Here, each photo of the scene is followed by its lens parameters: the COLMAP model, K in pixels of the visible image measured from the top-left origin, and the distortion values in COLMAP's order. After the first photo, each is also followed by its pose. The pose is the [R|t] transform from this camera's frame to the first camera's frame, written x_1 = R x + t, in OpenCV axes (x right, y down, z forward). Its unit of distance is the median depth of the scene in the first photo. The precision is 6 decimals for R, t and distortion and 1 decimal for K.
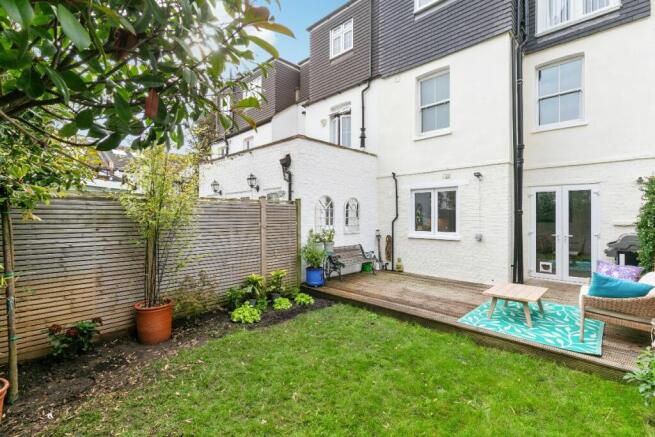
lens RADIAL K [[291.5, 0, 330.1], [0, 291.5, 219.8], [0, 0, 1]] dist [0.000796, -0.000333]
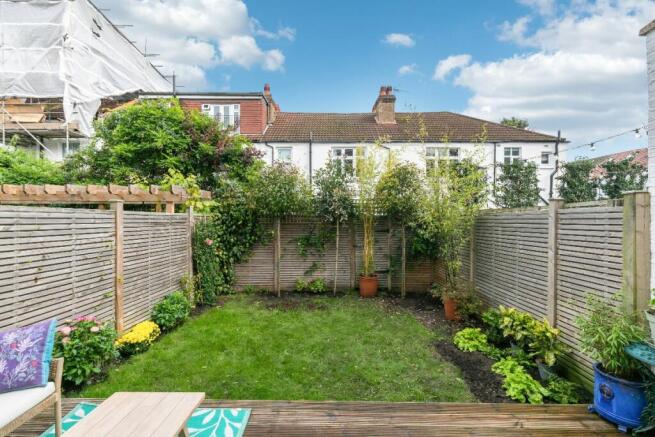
lens RADIAL K [[291.5, 0, 330.1], [0, 291.5, 219.8], [0, 0, 1]] dist [0.000796, -0.000333]
pose [[-0.734088, -0.000742, -0.679054, 0.437645], [-0.007847, 0.999942, 0.007390, -0.030265], [0.679009, 0.010753, -0.734051, 0.934029]]
